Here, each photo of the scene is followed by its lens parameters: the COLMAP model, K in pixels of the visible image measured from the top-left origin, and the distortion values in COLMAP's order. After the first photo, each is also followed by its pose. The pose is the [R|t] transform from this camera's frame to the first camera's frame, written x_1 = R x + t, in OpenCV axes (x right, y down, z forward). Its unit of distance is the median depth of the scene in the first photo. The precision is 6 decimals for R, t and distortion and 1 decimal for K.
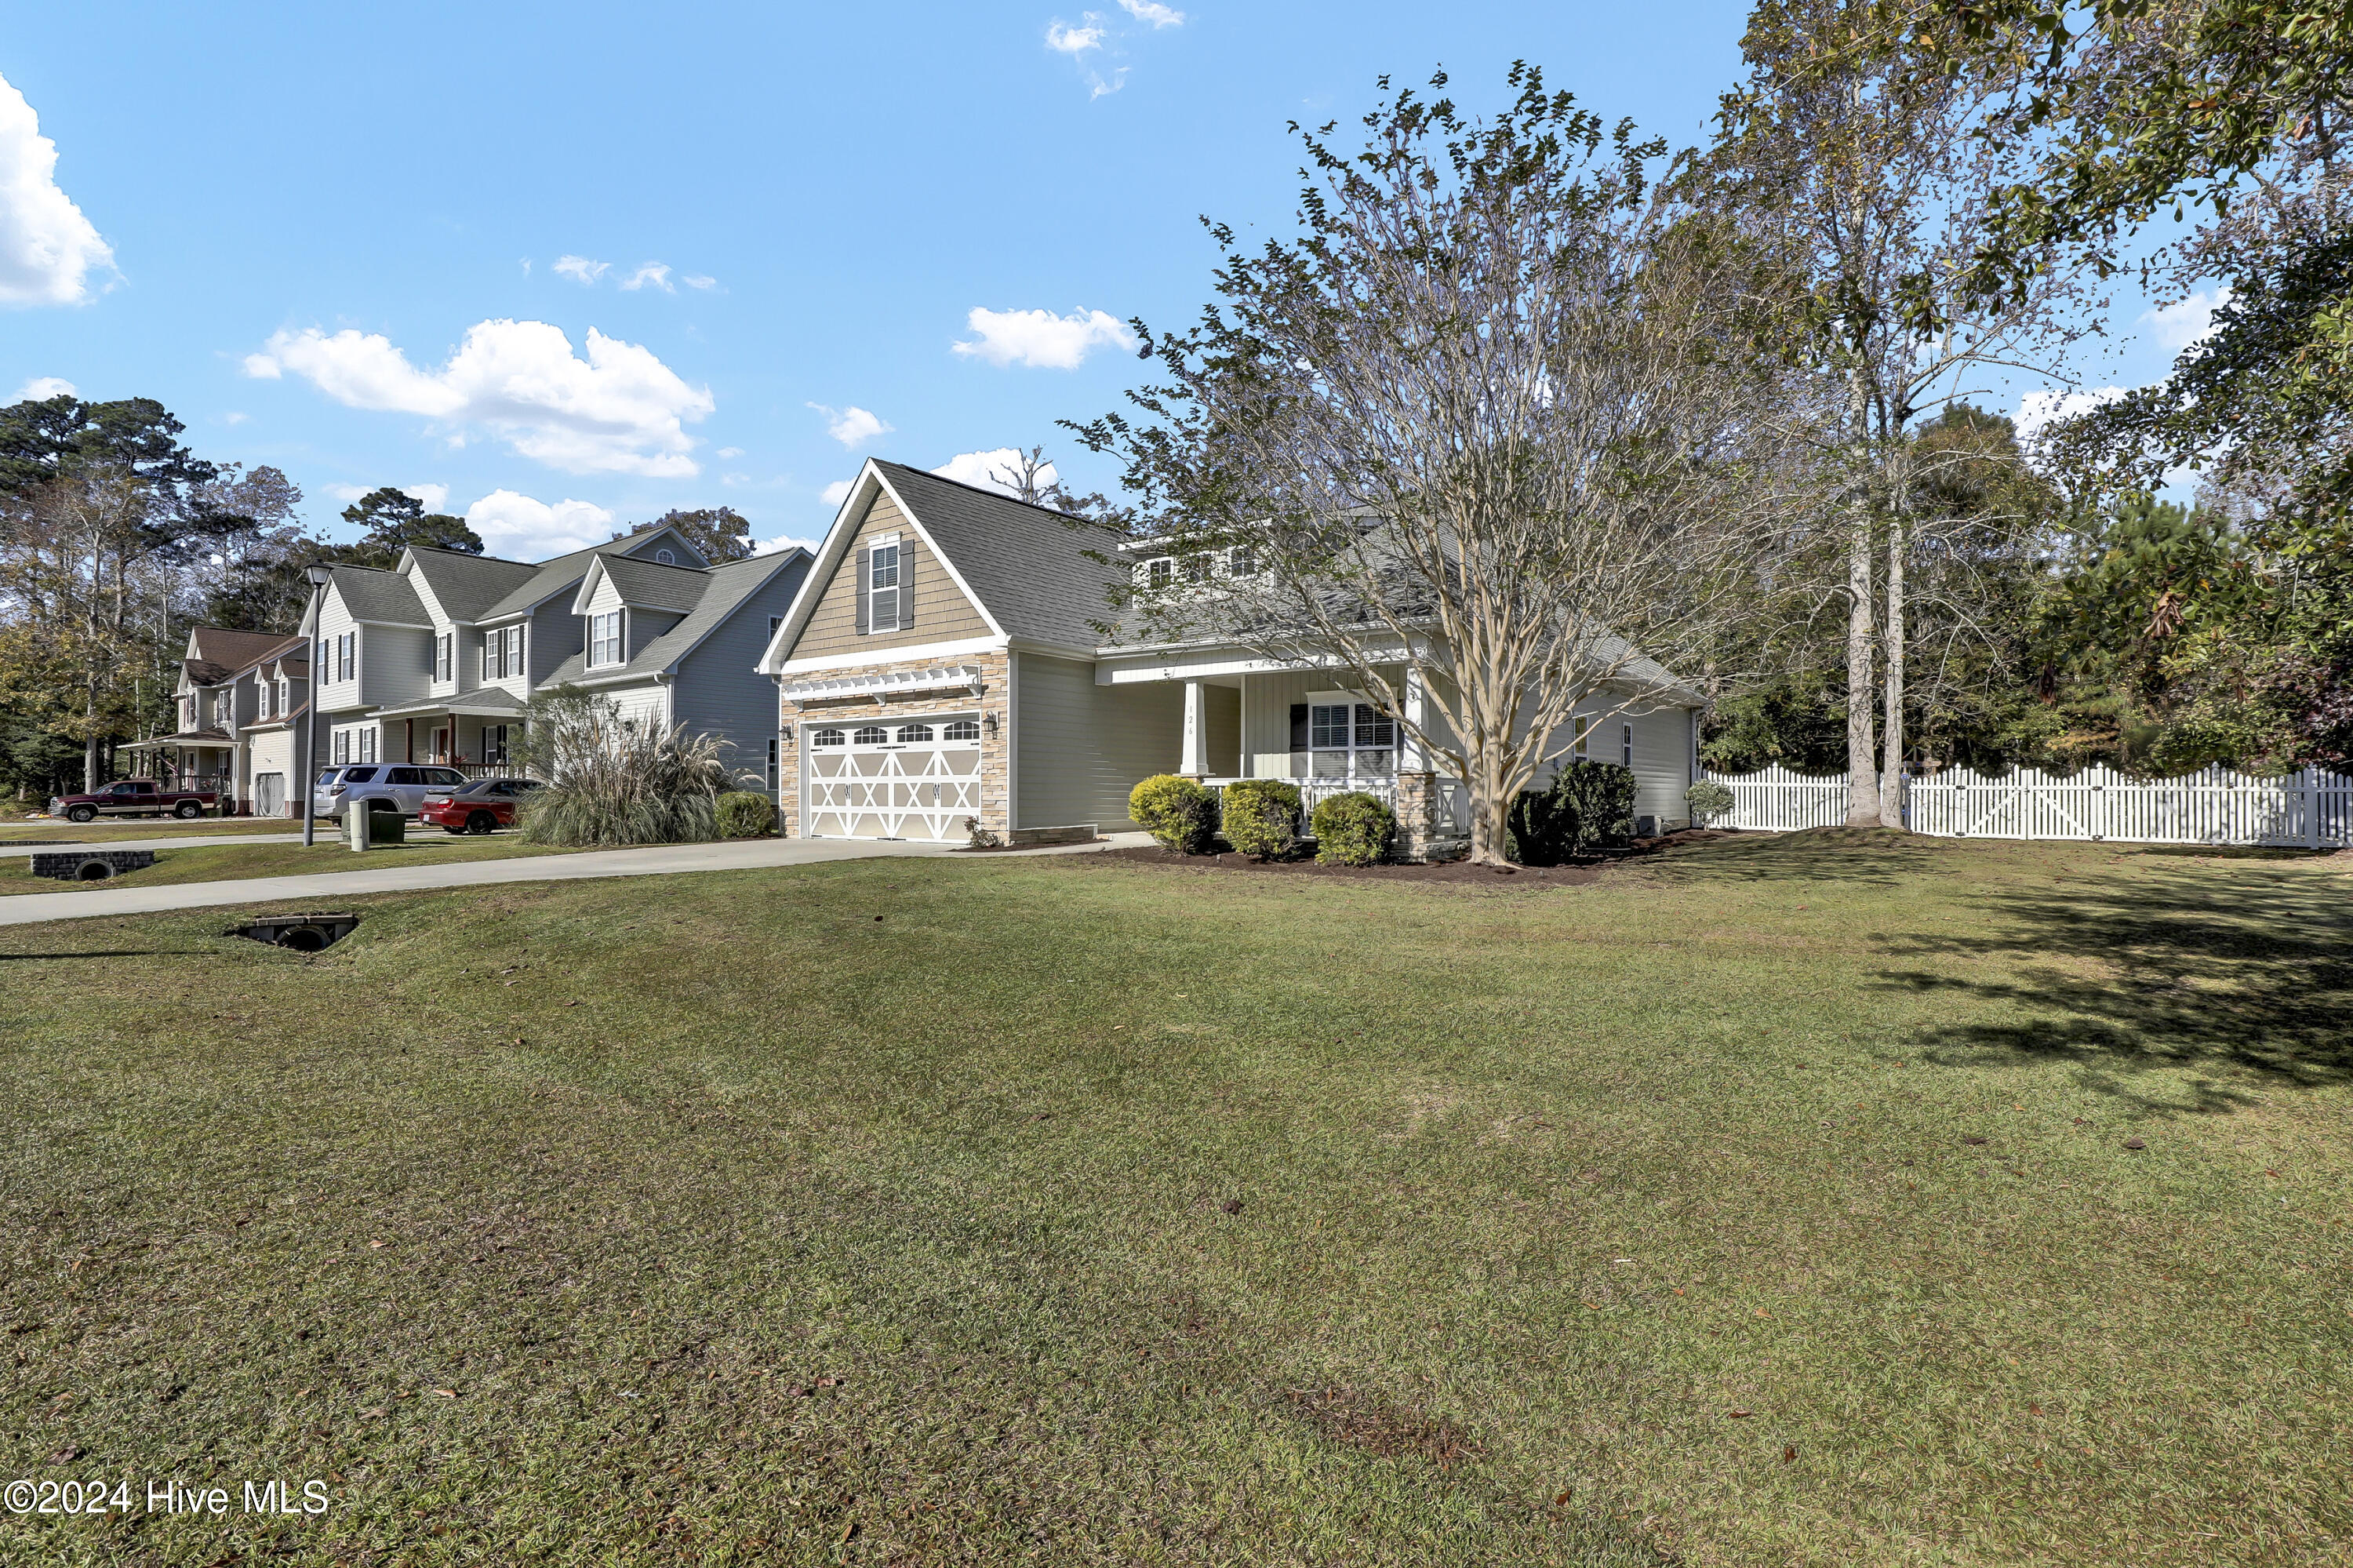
lens RADIAL K [[1116.3, 0, 1177.1], [0, 1116.3, 795.9], [0, 0, 1]] dist [-0.035679, 0.004594]
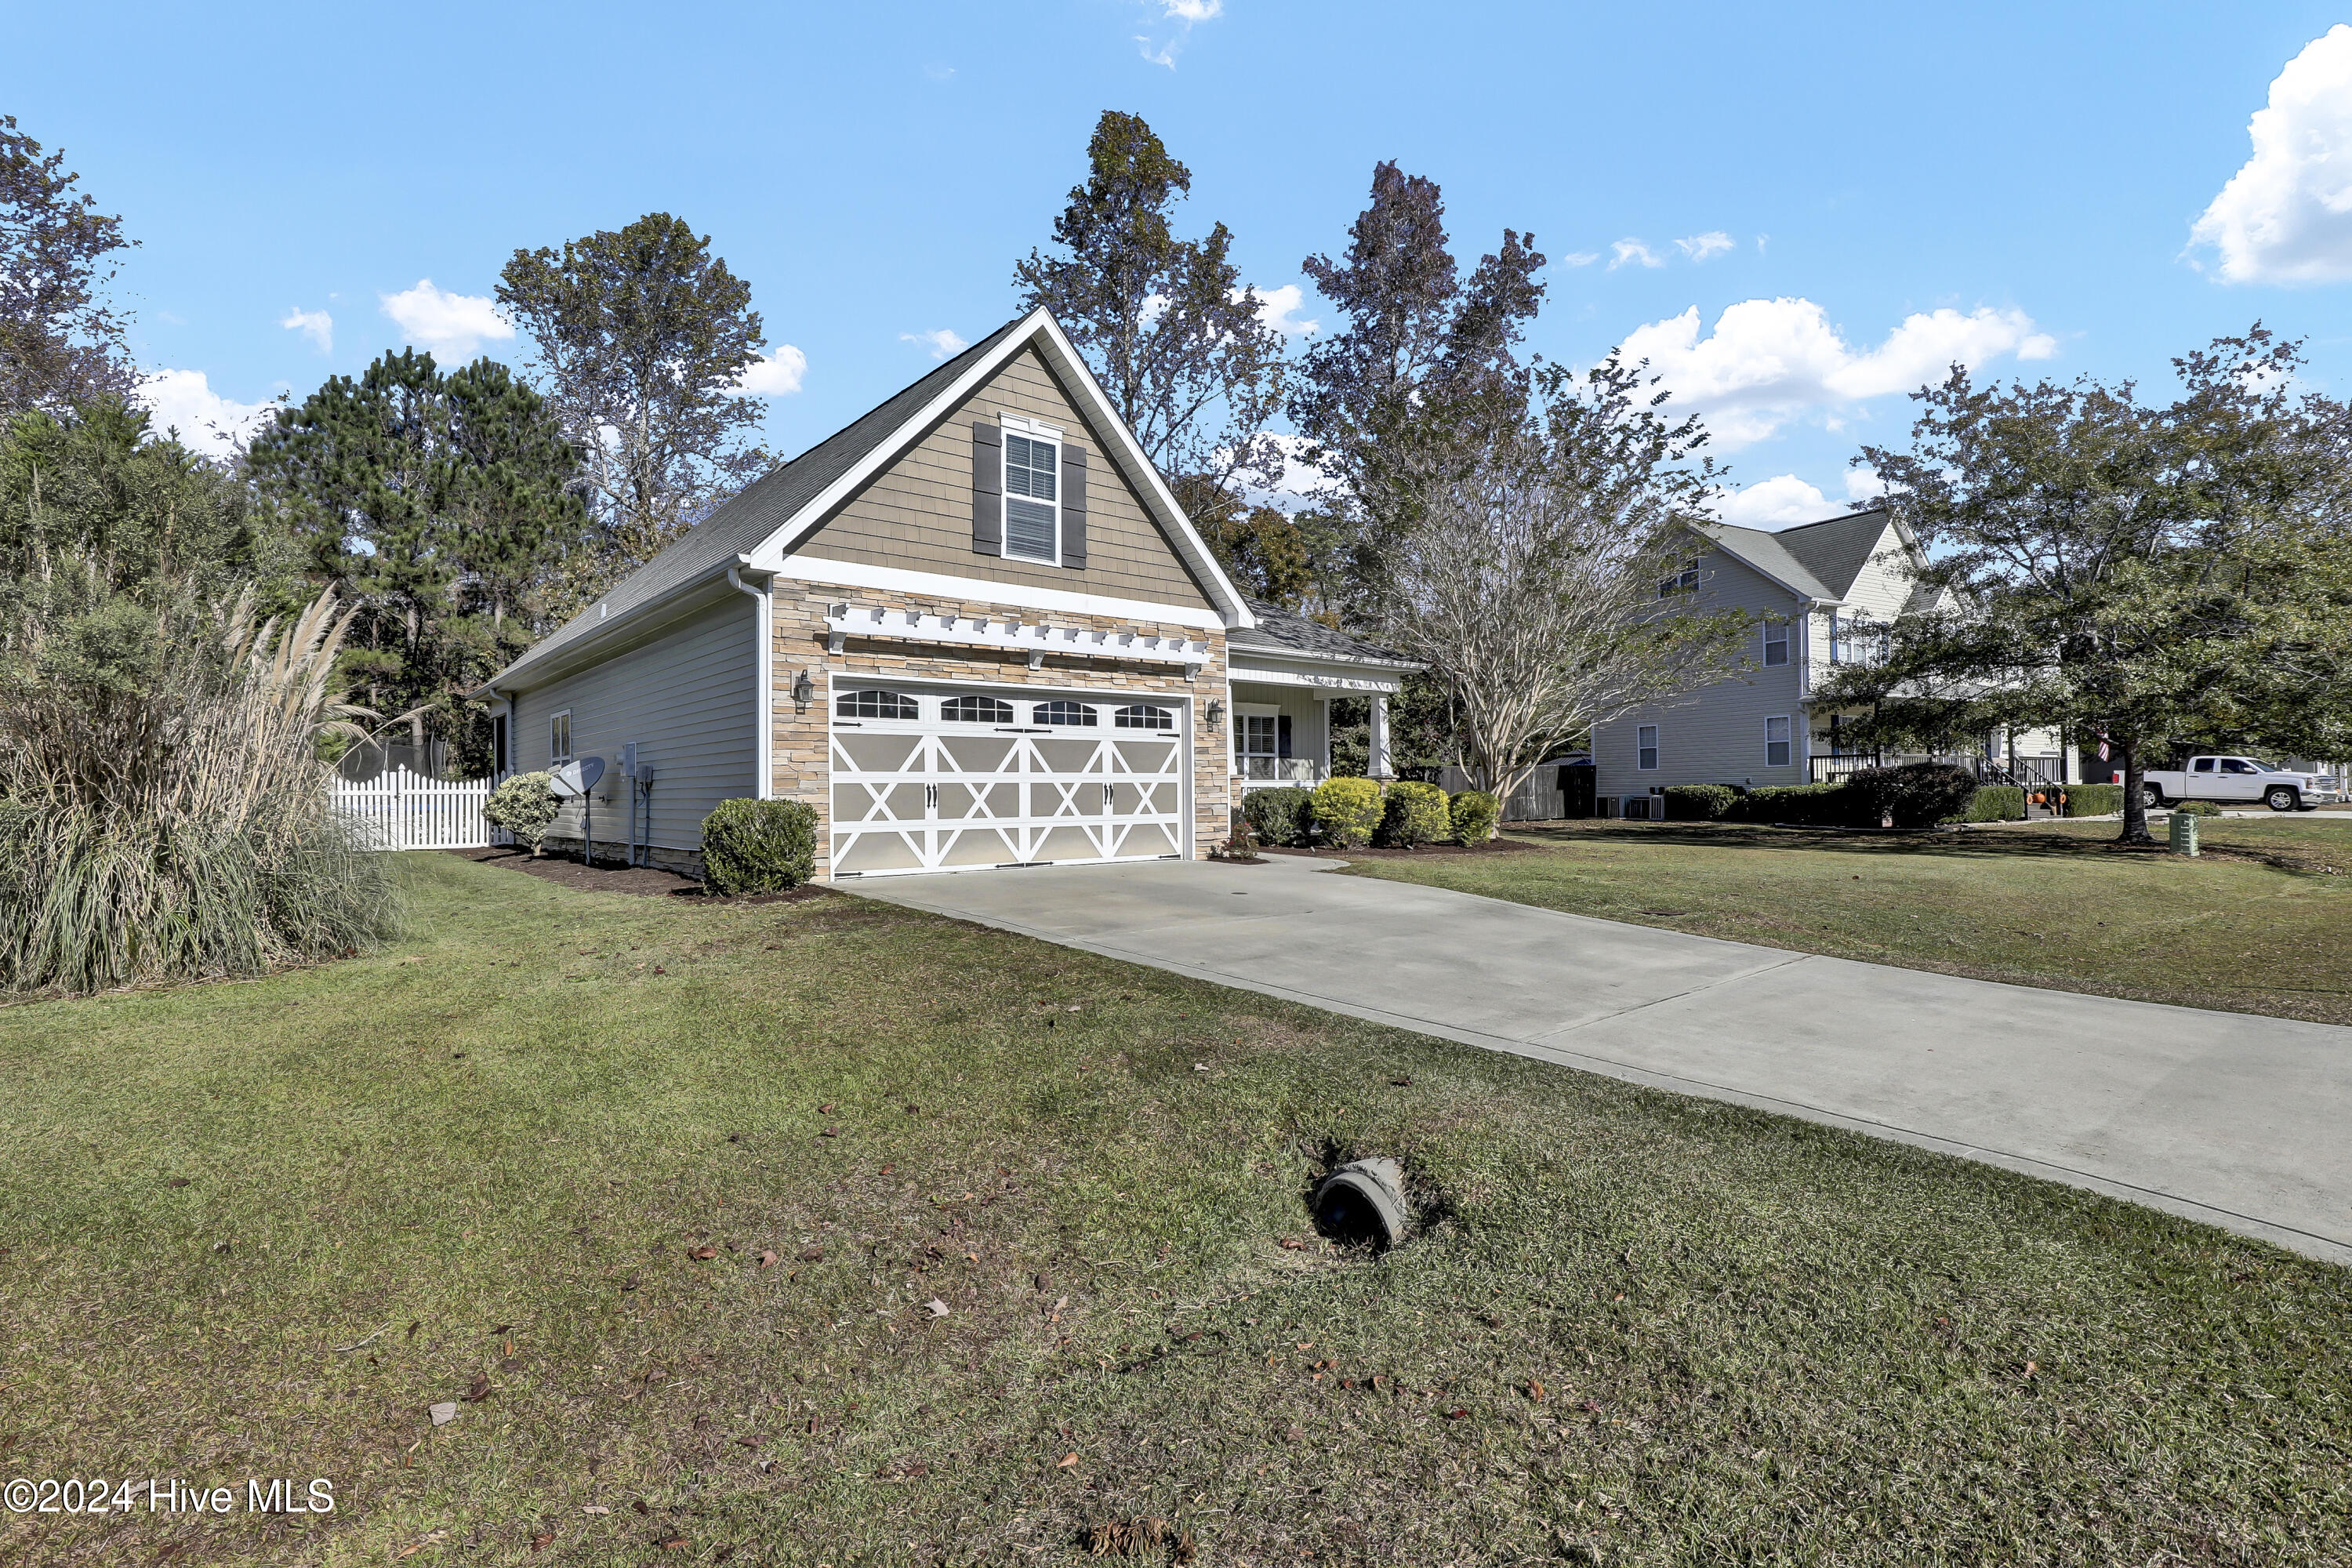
lens RADIAL K [[1115.8, 0, 1186.0], [0, 1115.8, 774.8], [0, 0, 1]] dist [-0.035679, 0.004594]
pose [[0.214073, 0.011886, 0.976745, -0.927669], [0.009486, 0.999854, -0.014246, -0.005840], [-0.976772, 0.012315, 0.213929, 0.778210]]
